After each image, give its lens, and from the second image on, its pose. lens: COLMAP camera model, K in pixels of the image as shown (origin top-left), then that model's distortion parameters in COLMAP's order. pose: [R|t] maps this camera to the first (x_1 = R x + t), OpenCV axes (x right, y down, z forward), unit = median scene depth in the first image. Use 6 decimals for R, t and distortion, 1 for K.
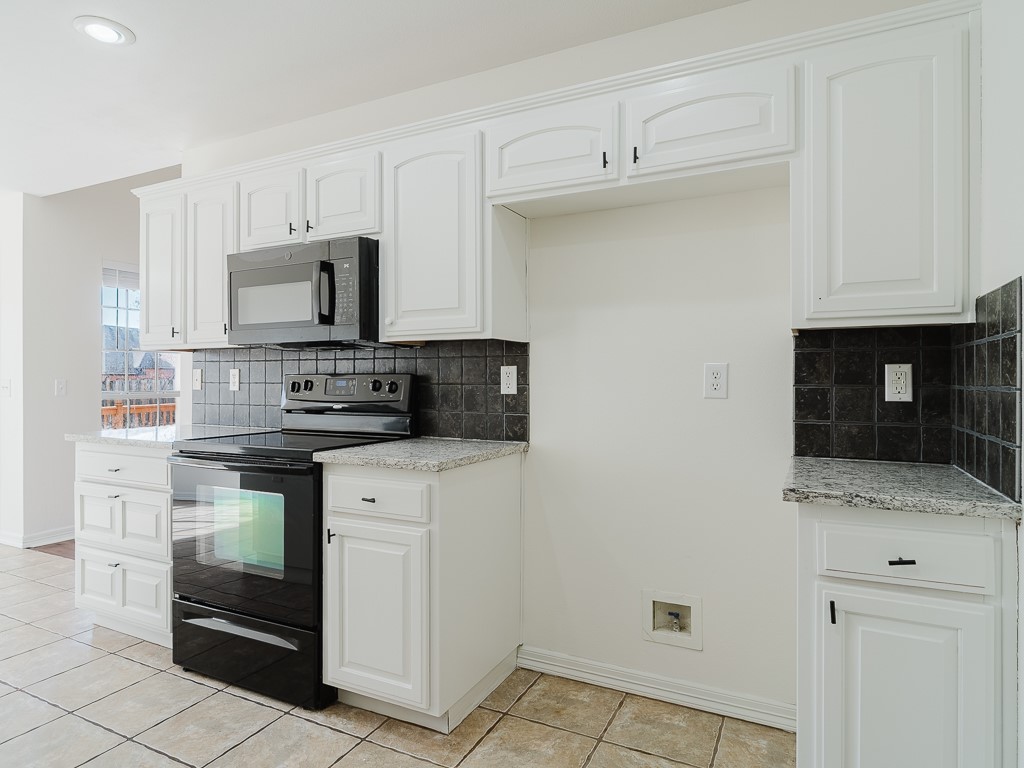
lens RADIAL K [[597.7, 0, 516.4], [0, 597.7, 378.5], [0, 0, 1]] dist [-0.000887, -0.000293]
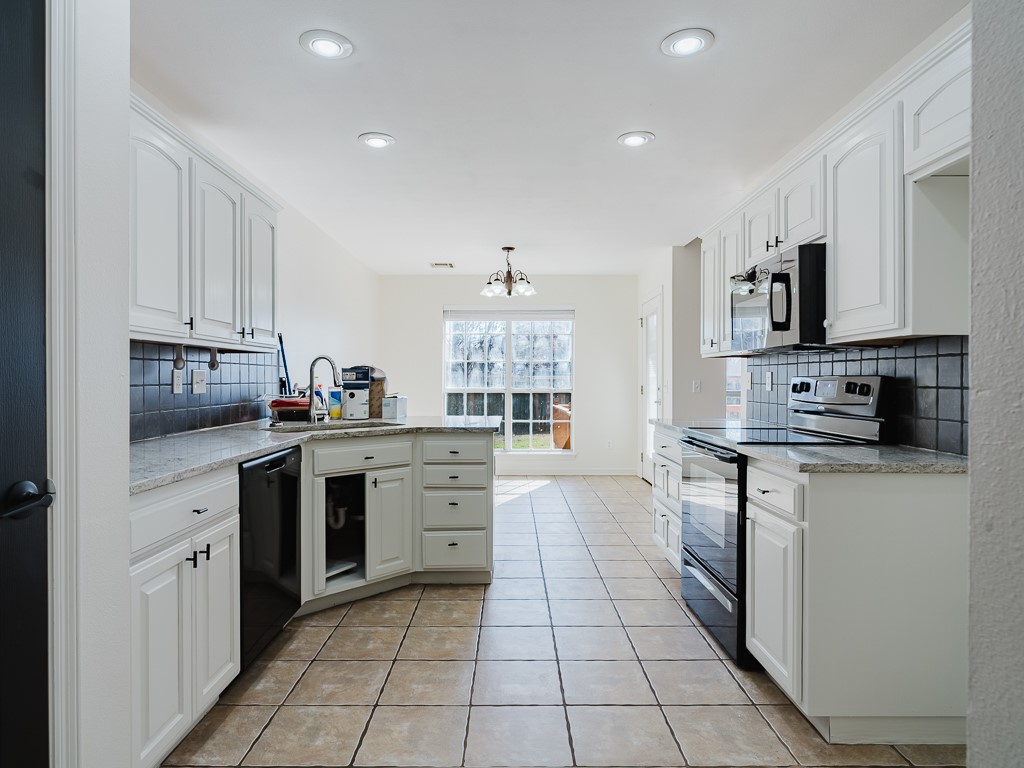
lens RADIAL K [[597.7, 0, 520.6], [0, 597.7, 382.2], [0, 0, 1]] dist [-0.000887, -0.000293]
pose [[0.456590, 0.005036, -0.889663, 0.430357], [-0.001203, 0.999987, 0.005043, -0.001672], [0.889677, -0.001232, 0.456590, 0.084668]]
